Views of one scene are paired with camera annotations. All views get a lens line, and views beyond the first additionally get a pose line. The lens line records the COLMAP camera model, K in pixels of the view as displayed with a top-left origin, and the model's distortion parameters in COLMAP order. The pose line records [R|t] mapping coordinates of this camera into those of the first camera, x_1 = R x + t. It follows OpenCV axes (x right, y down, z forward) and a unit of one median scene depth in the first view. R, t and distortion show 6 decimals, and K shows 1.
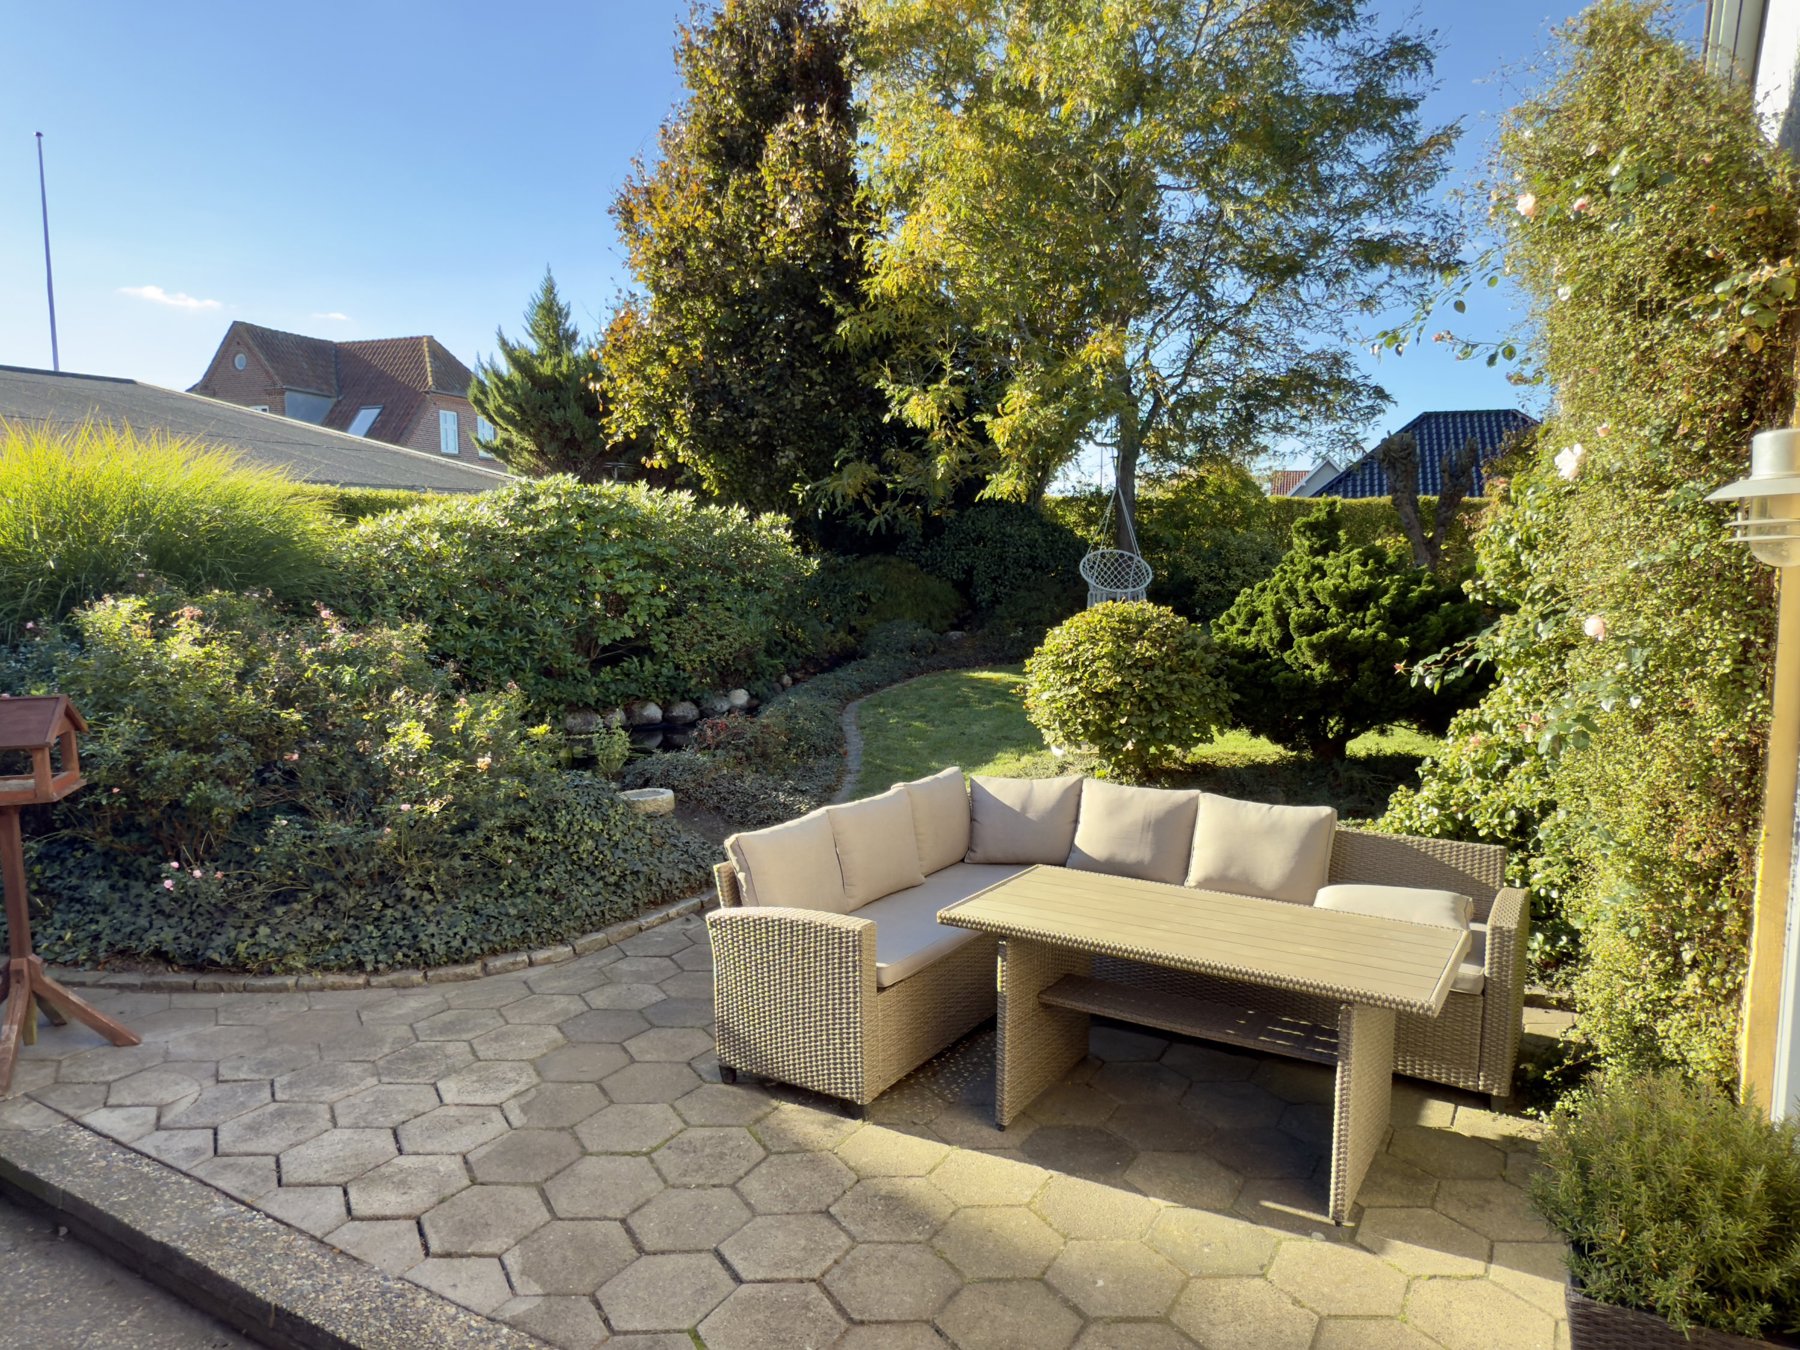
lens RADIAL K [[1193.1, 0, 900.1], [0, 1193.1, 694.0], [0, 0, 1]] dist [-0.028409, 0.000060]
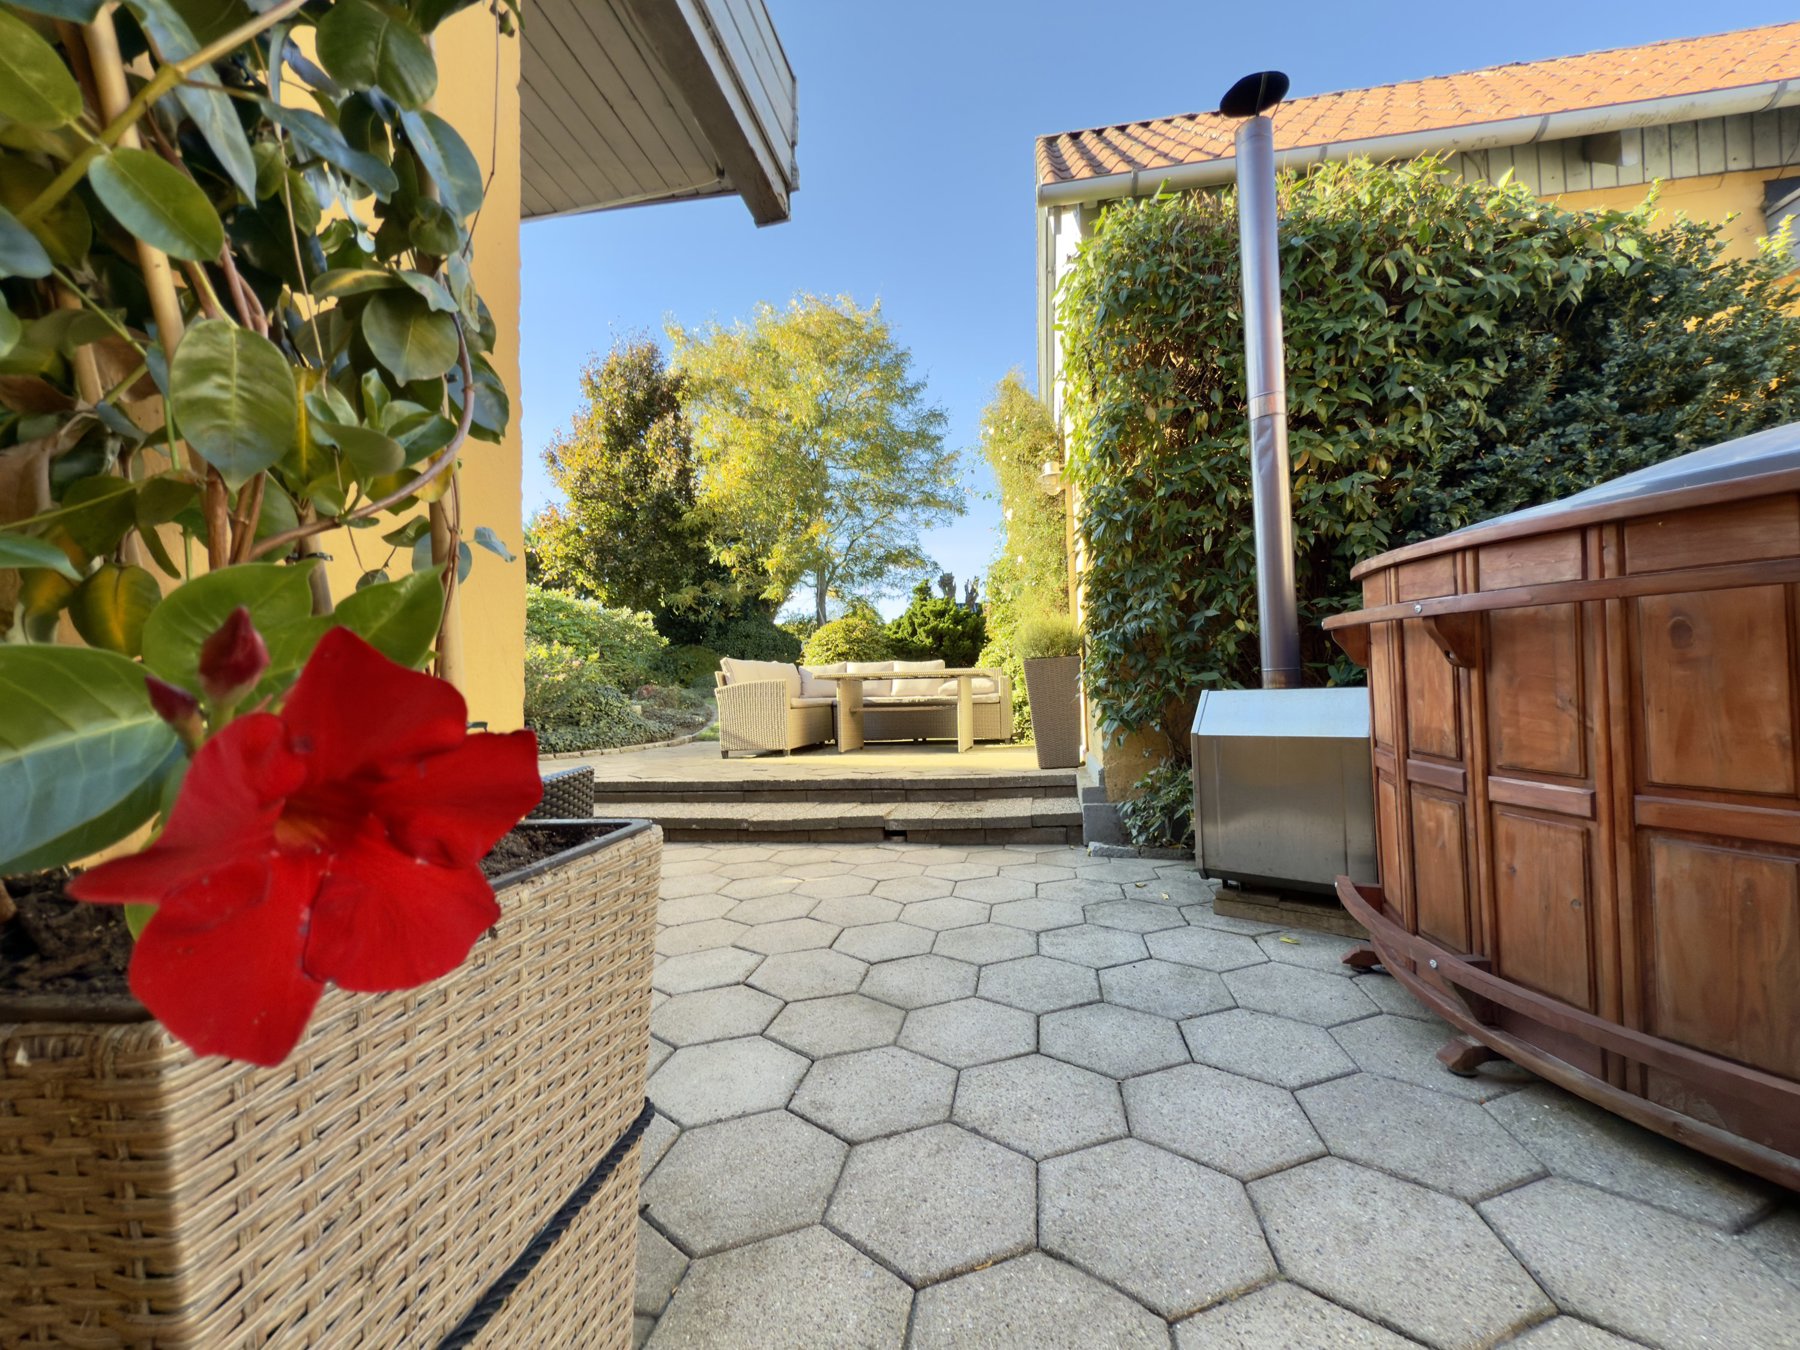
lens RADIAL K [[712.5, 0, 902.5], [0, 712.5, 668.7], [0, 0, 1]] dist [0.006940, -0.000107]
pose [[0.942508, -0.018764, 0.333656, -0.105389], [0.072349, 0.986201, -0.148909, 0.142841], [-0.326258, 0.164488, 0.930860, -0.187204]]
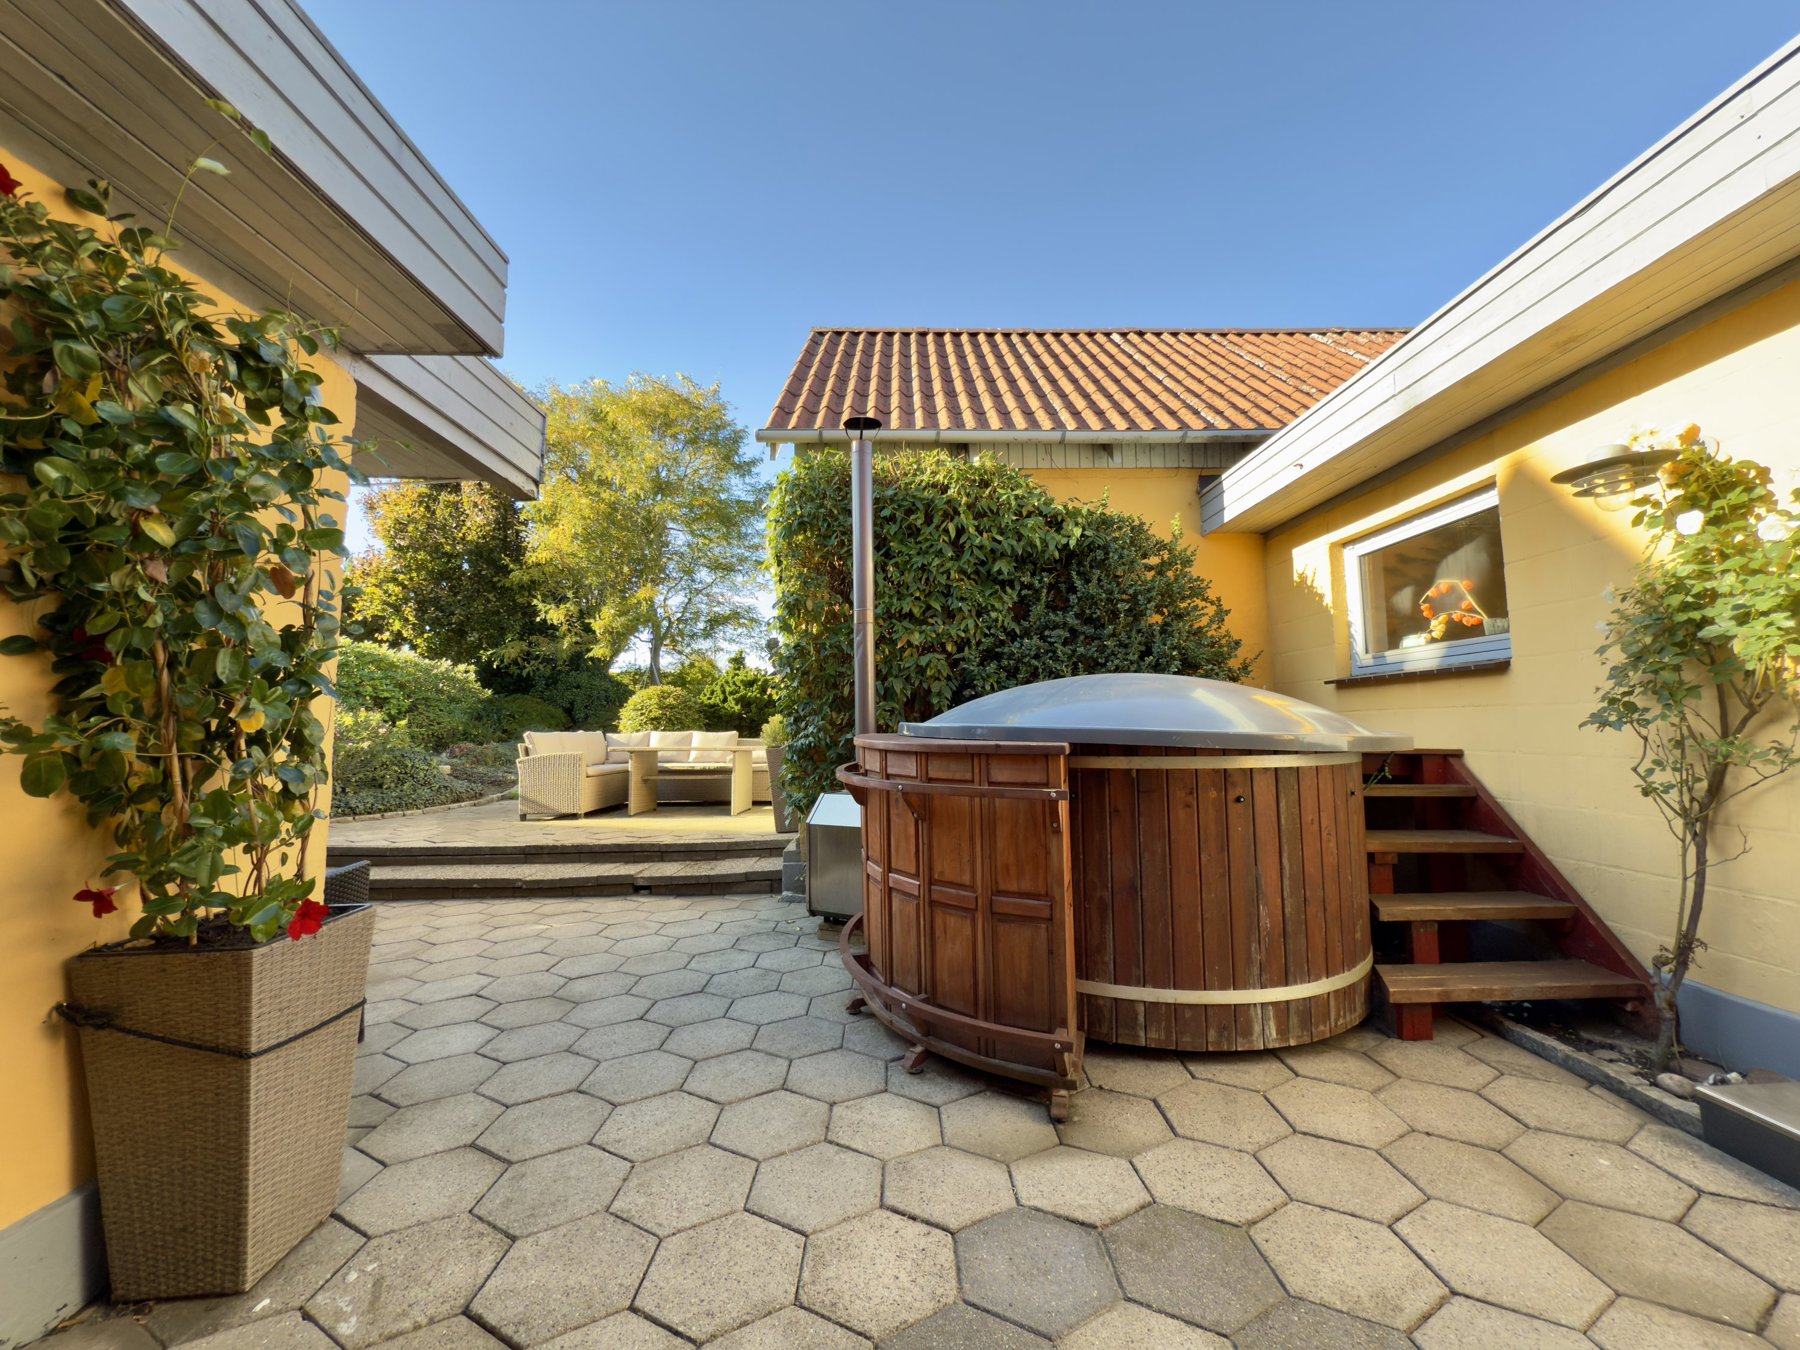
lens RADIAL K [[712.5, 0, 900.3], [0, 712.5, 681.3], [0, 0, 1]] dist [0.006940, -0.000107]
pose [[0.863841, 0.021735, 0.503296, -0.084767], [0.075430, 0.982225, -0.171883, 0.131783], [-0.498086, 0.186443, 0.846847, -0.334051]]
